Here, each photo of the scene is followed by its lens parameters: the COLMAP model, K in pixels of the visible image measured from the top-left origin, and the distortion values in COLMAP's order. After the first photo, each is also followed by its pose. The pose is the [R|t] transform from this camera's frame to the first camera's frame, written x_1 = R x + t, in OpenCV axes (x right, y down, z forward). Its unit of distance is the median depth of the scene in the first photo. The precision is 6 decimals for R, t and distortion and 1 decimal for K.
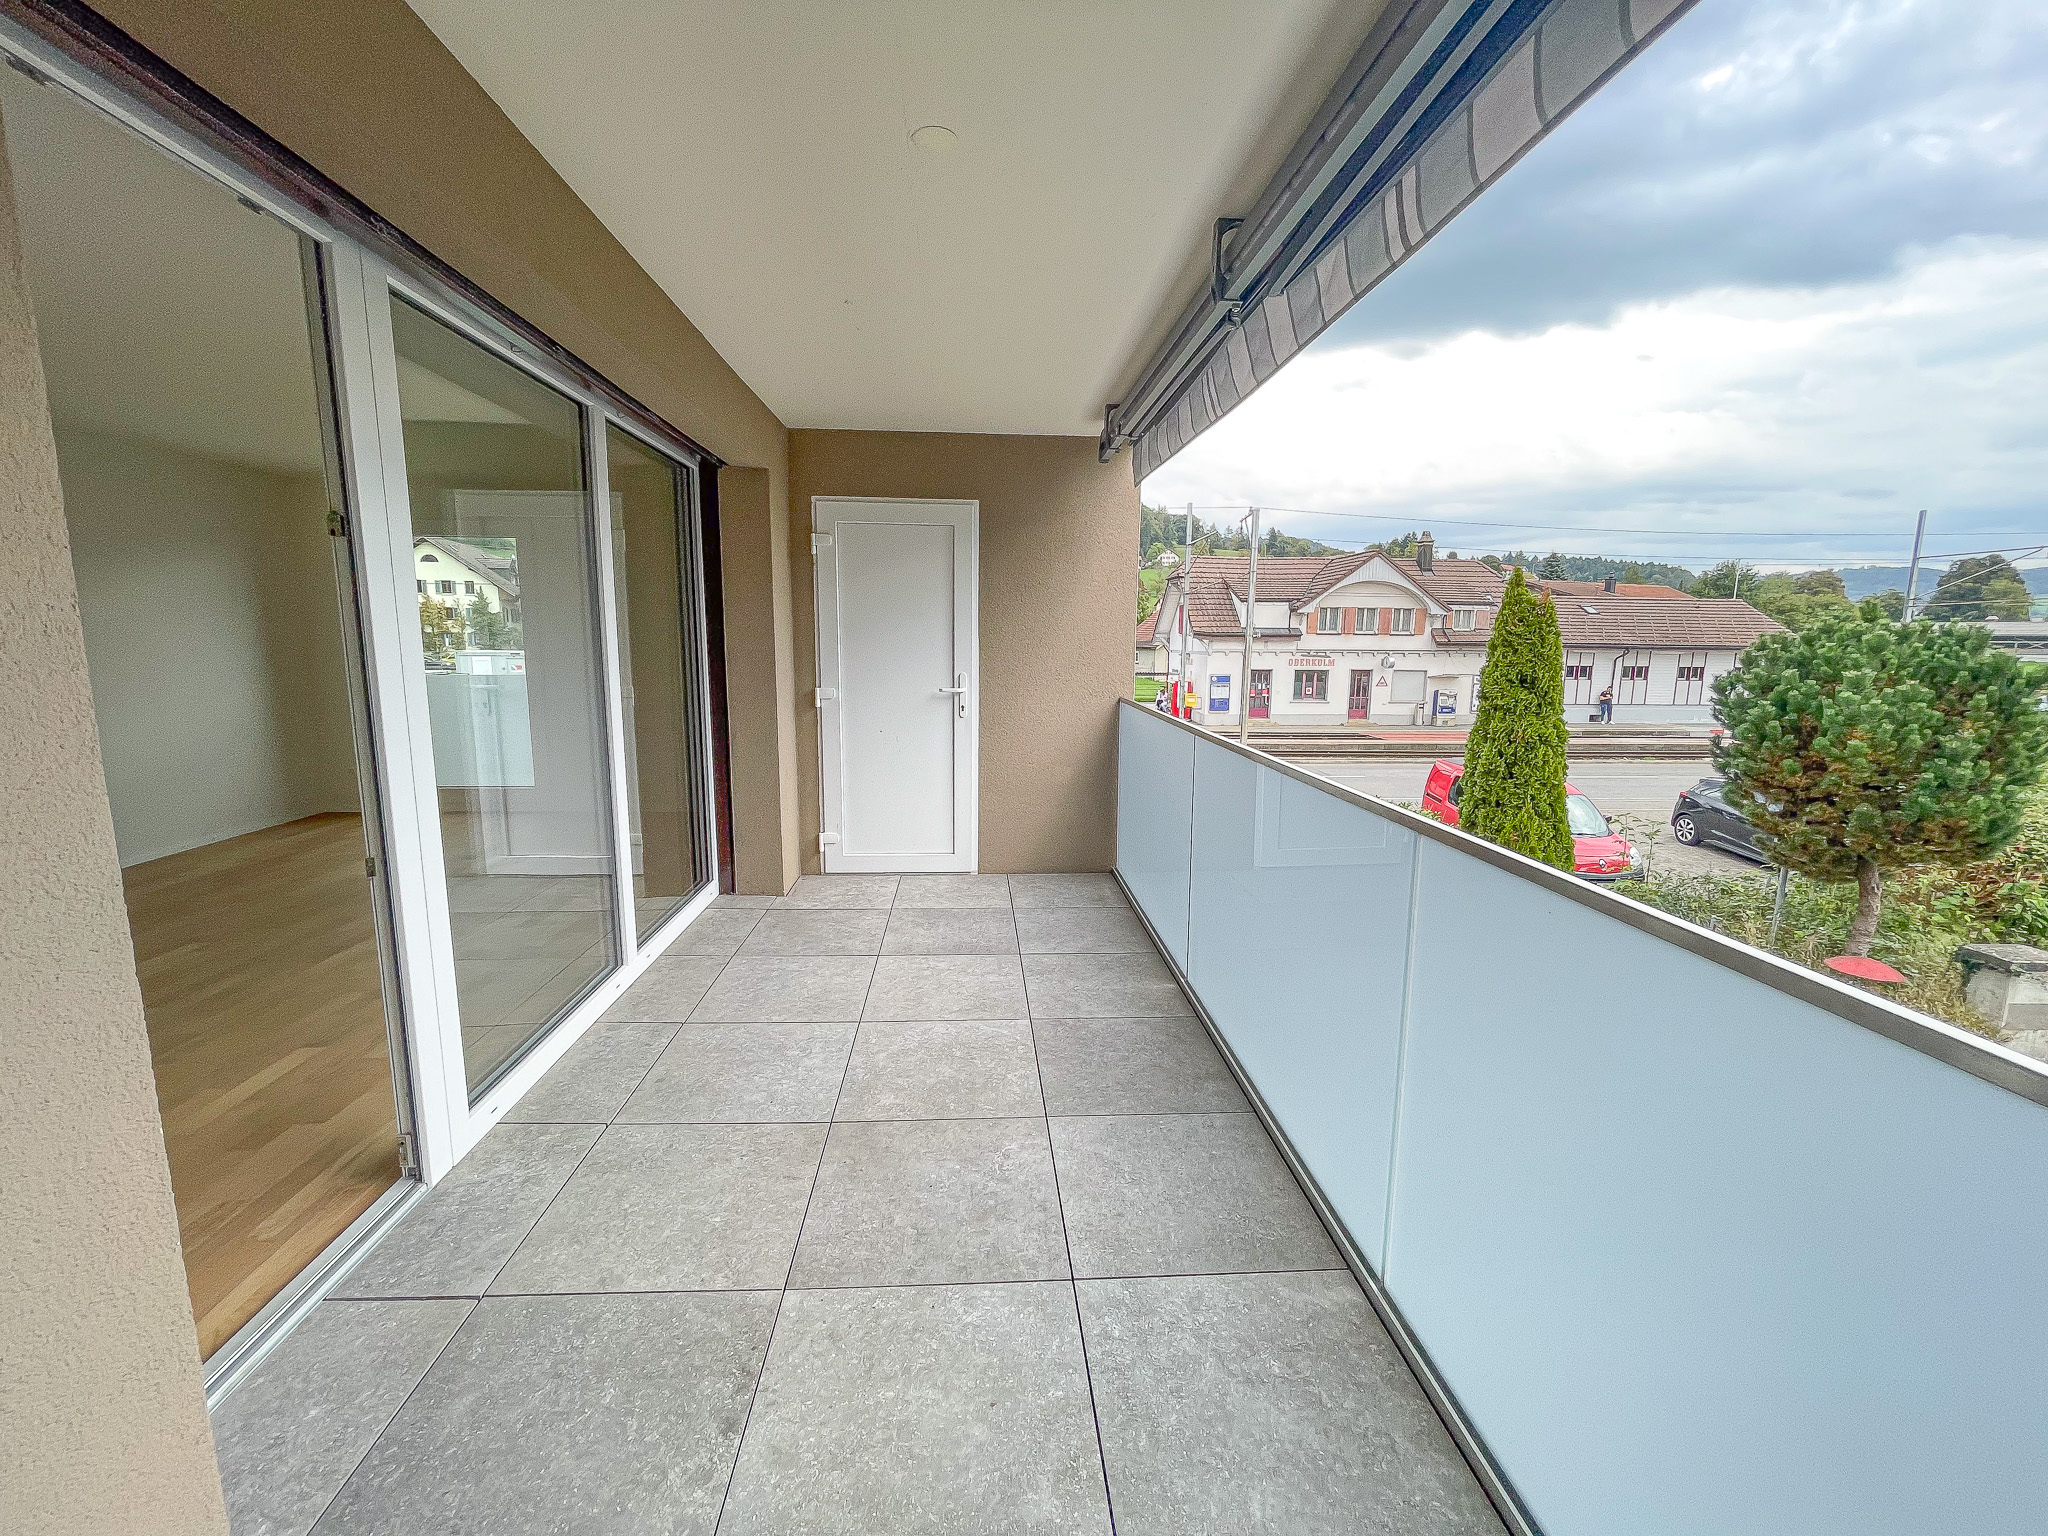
lens RADIAL K [[830.3, 0, 1017.6], [0, 830.3, 763.2], [0, 0, 1]] dist [0.001624, 0.000308]
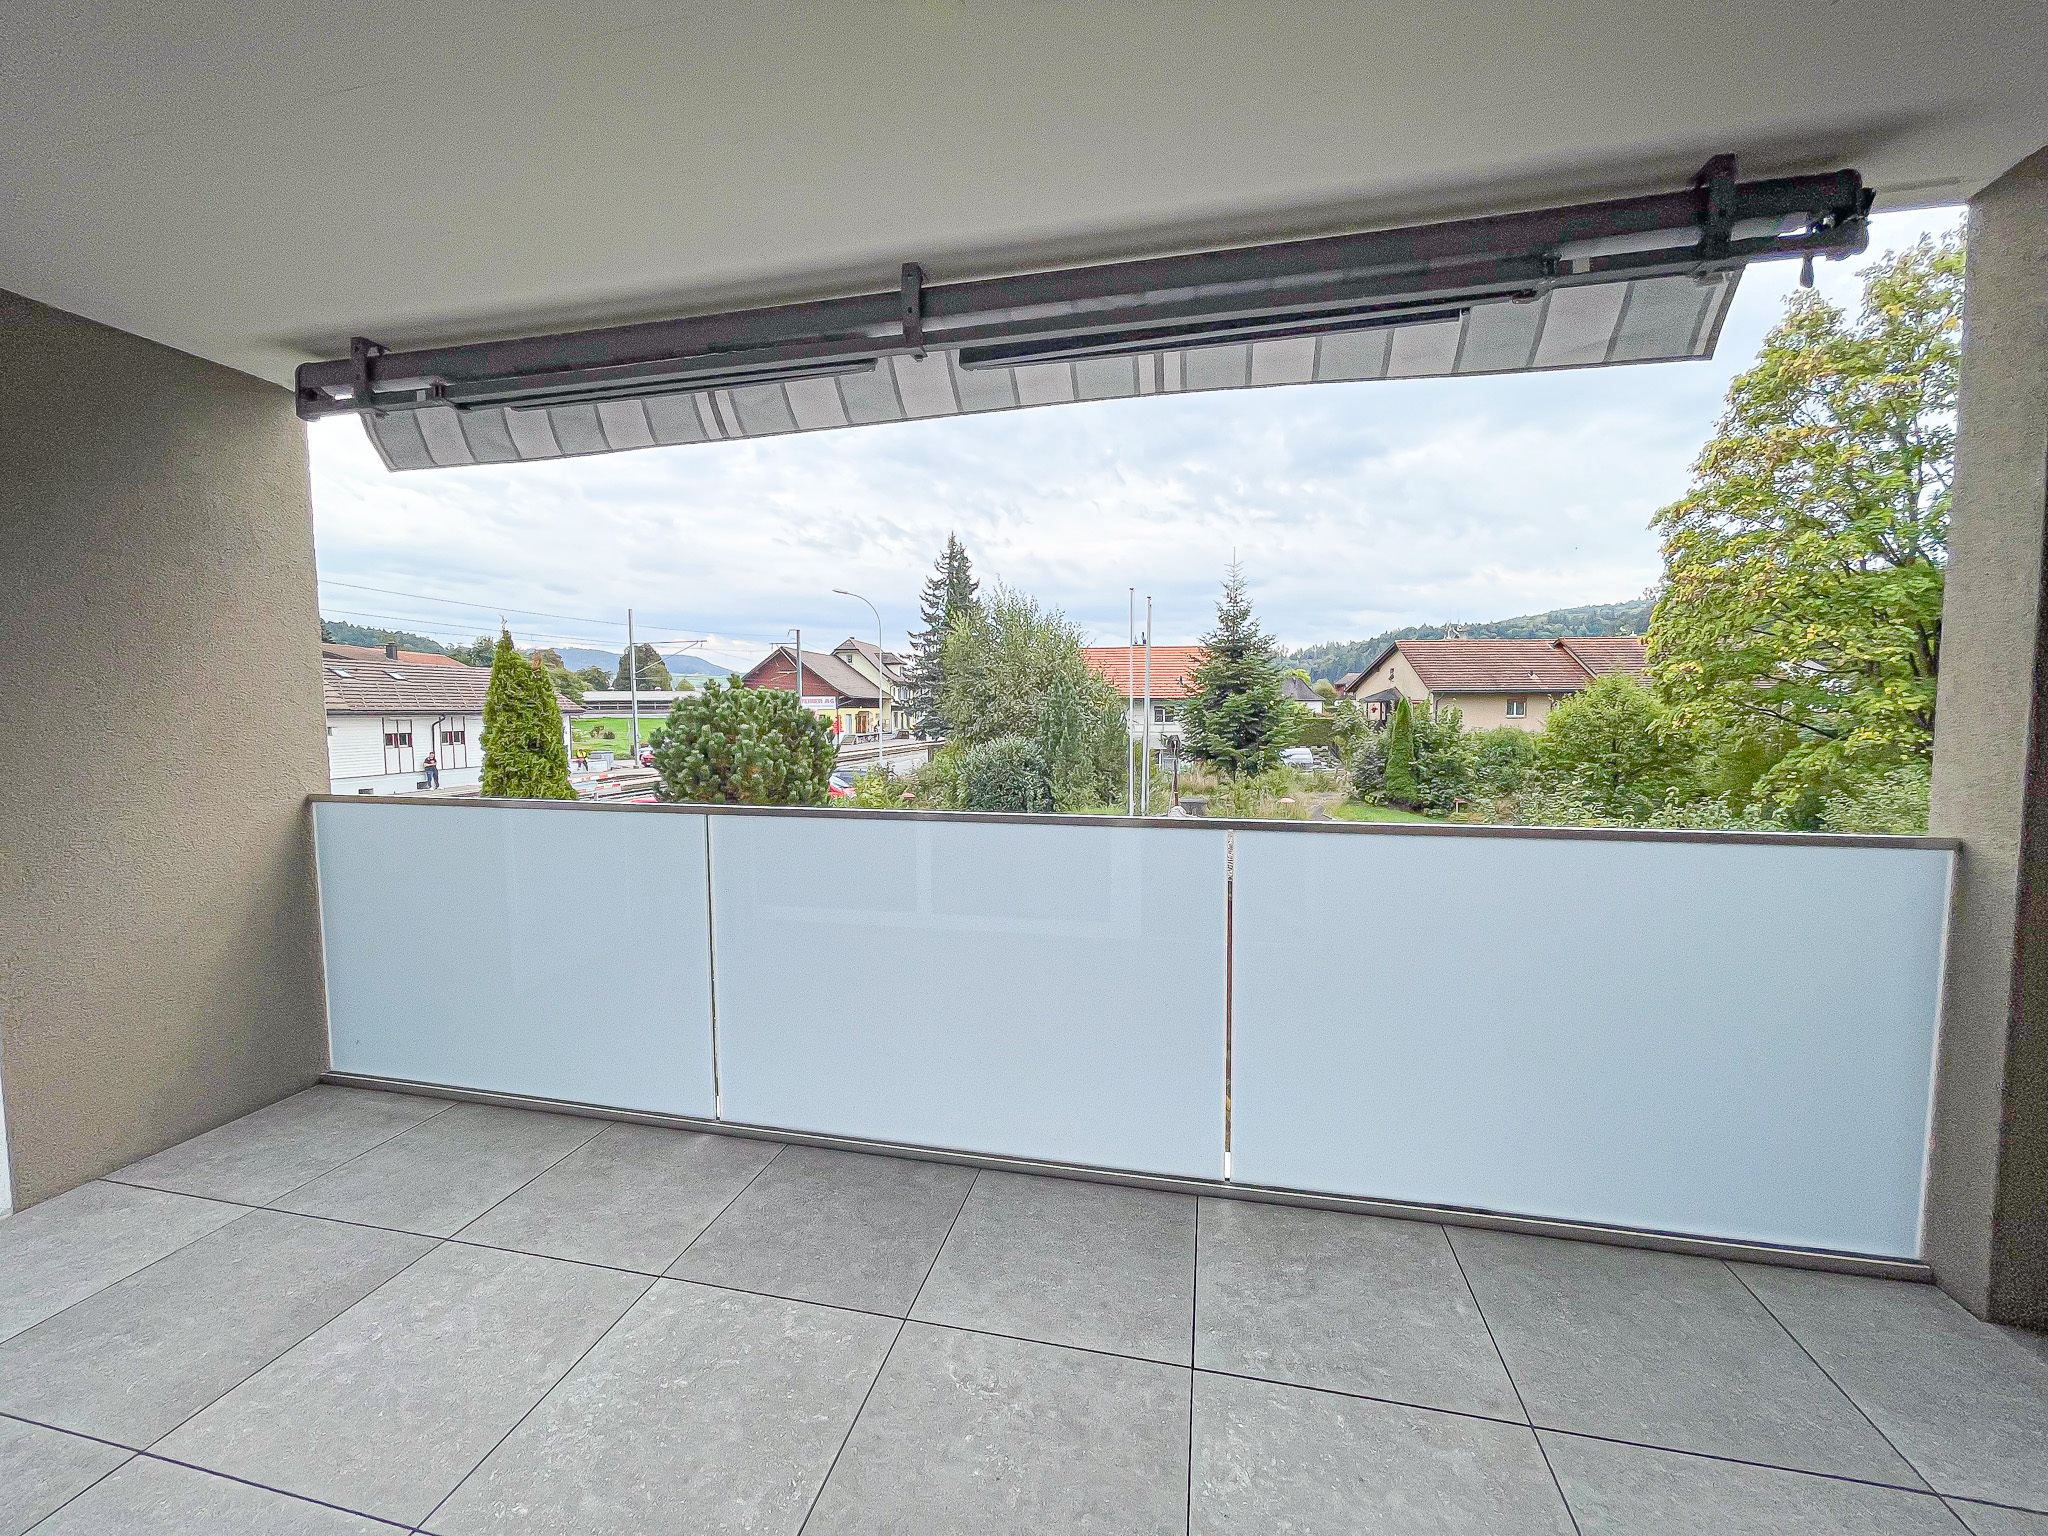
lens RADIAL K [[830.3, 0, 1017.6], [0, 830.3, 763.2], [0, 0, 1]] dist [0.001624, 0.000308]
pose [[0.283065, -0.077411, 0.955972, -0.176671], [0.153146, 0.987597, 0.034625, -0.024763], [-0.946795, 0.136602, 0.291410, 0.173968]]
